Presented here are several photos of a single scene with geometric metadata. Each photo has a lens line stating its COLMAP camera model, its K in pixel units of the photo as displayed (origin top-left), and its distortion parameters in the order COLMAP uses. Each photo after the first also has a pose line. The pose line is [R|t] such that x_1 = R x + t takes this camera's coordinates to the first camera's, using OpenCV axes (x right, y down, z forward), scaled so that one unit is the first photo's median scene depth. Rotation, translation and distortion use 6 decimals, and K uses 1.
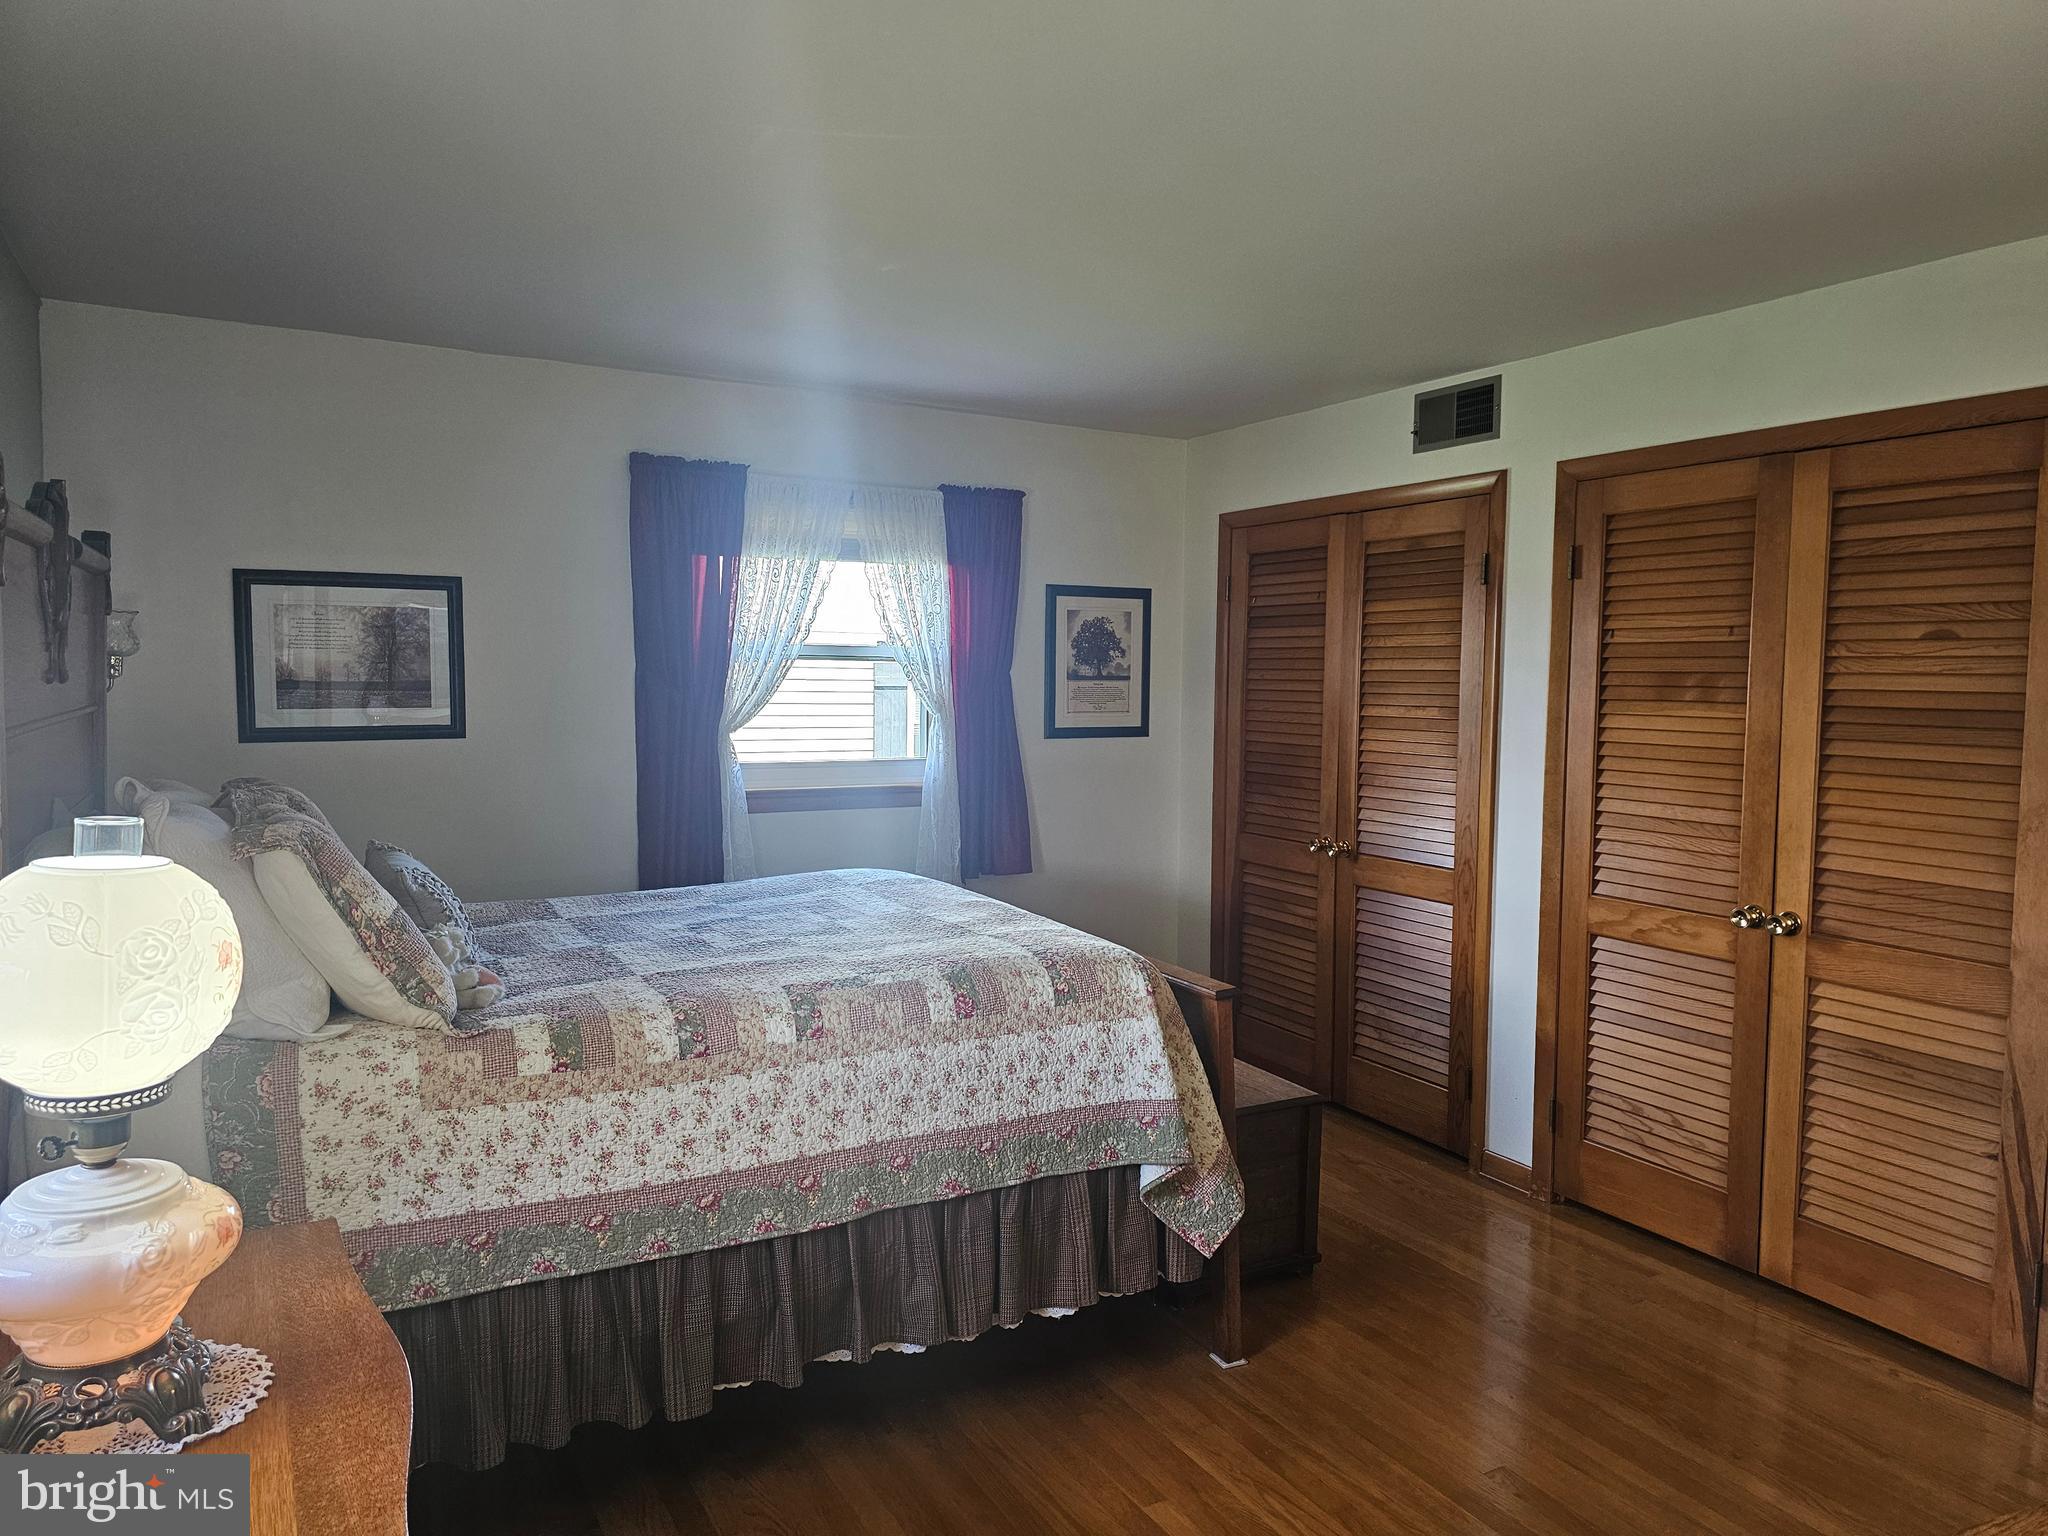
lens RADIAL K [[1374.2, 0, 1005.9], [0, 1374.2, 763.6], [0, 0, 1]] dist [0.055272, -0.048431]
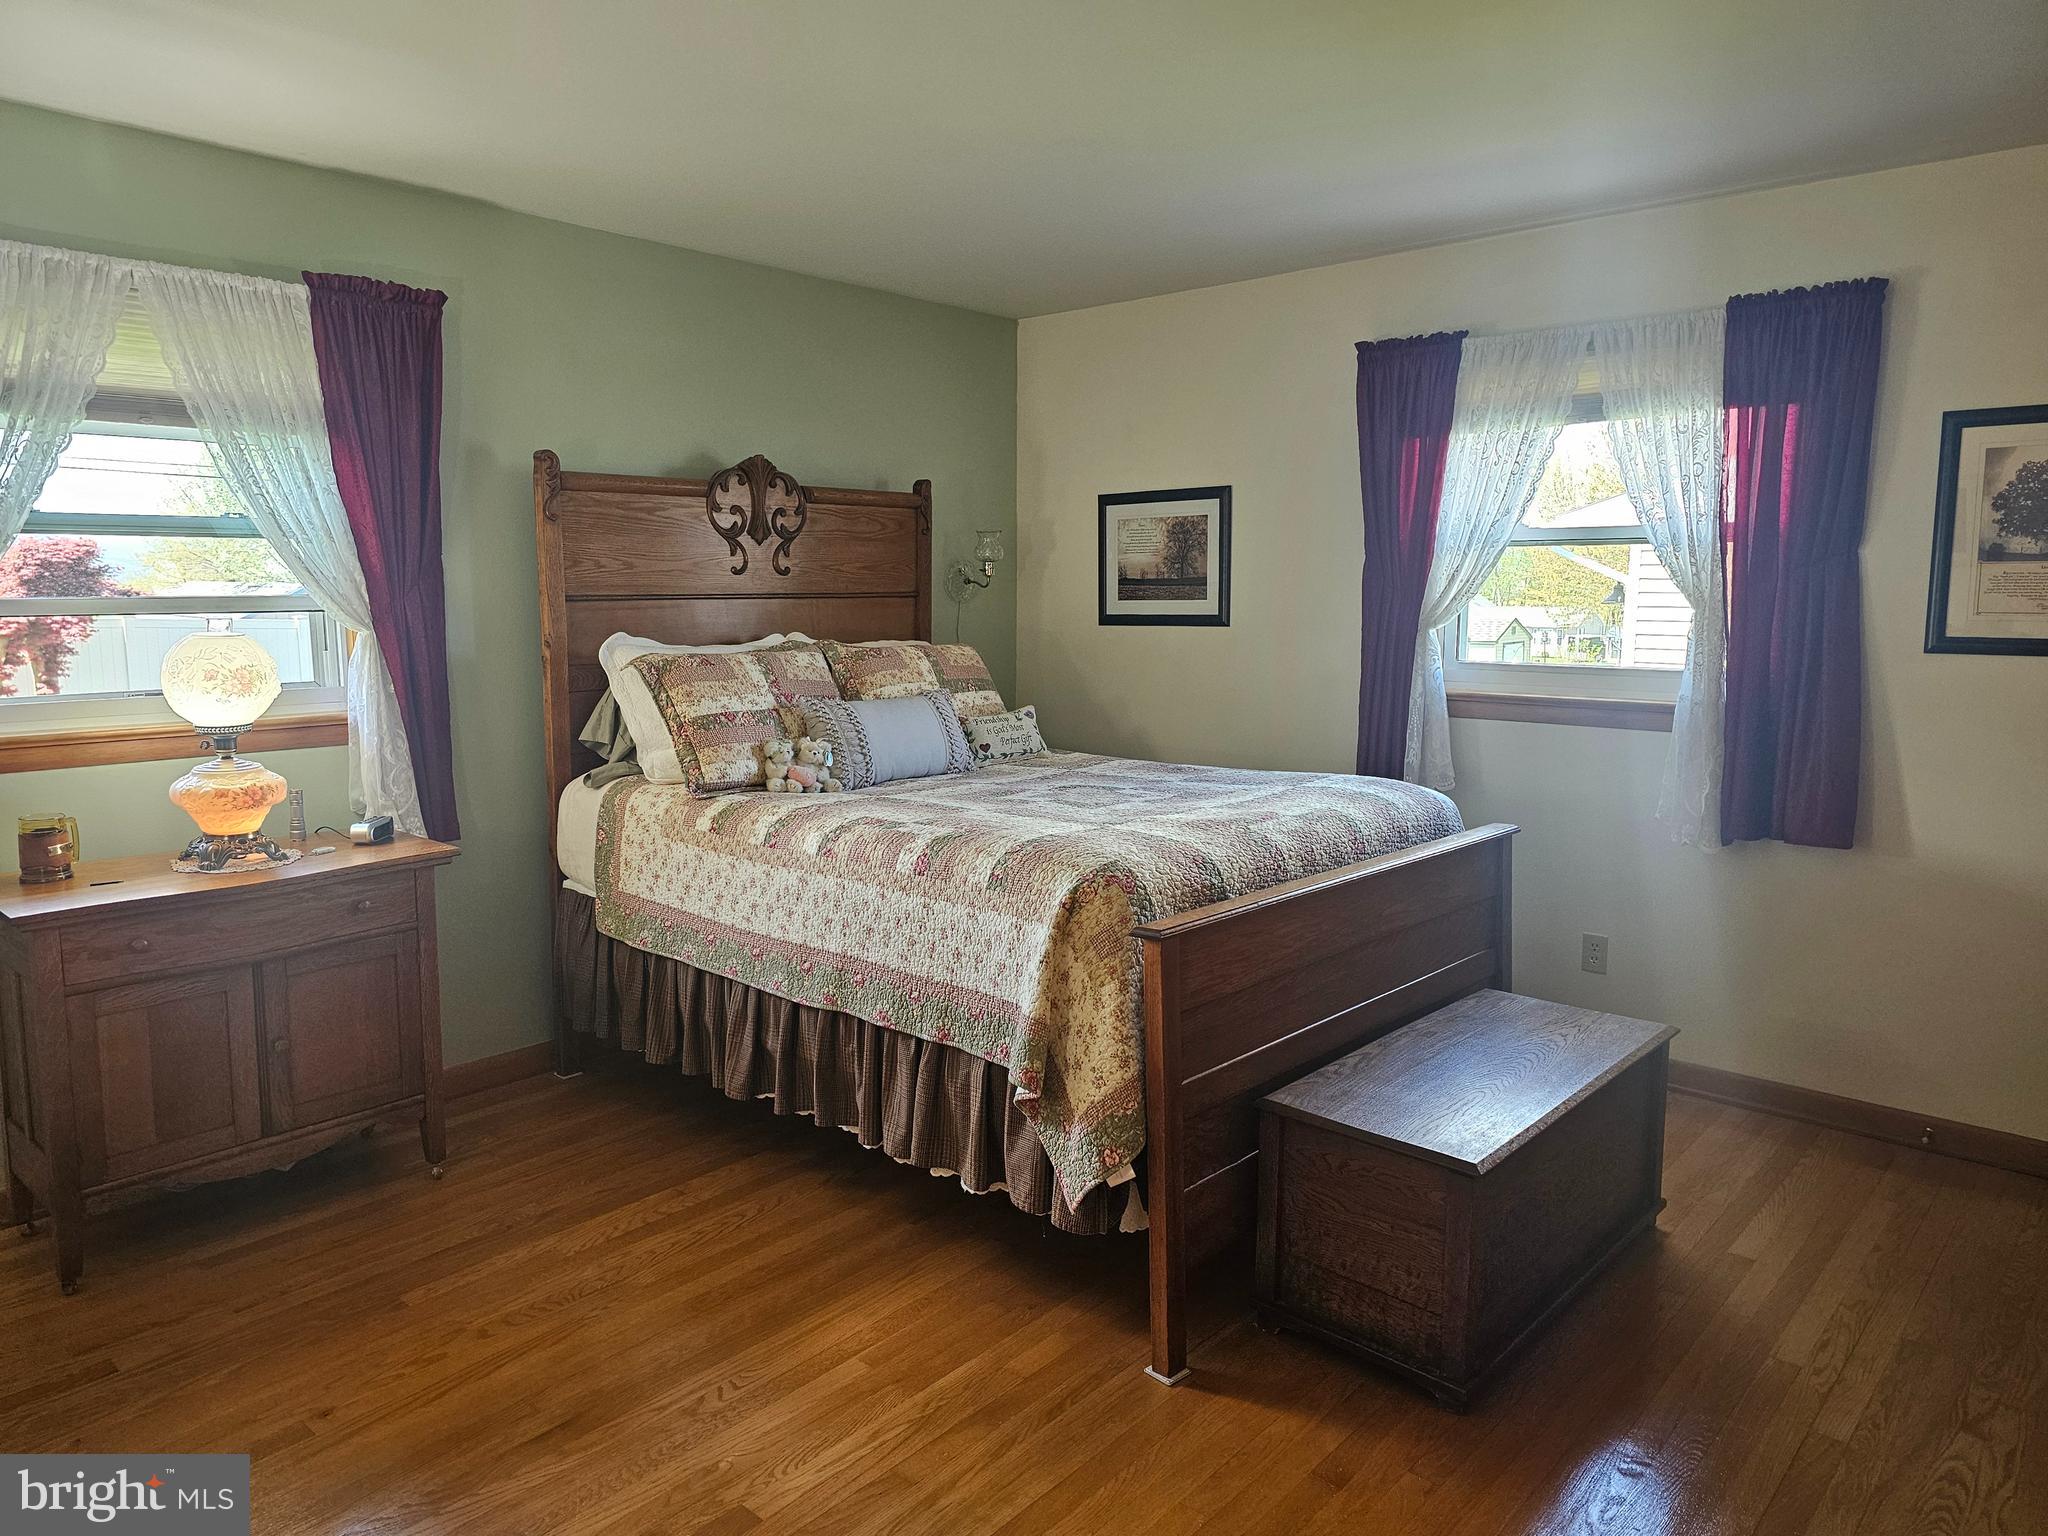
lens RADIAL K [[1374.2, 0, 1005.9], [0, 1374.2, 763.6], [0, 0, 1]] dist [0.055272, -0.048431]
pose [[0.306627, 0.111085, -0.945325, 0.658500], [-0.057928, 0.993503, 0.097957, -0.007194], [0.950066, 0.024725, 0.311069, 0.479563]]
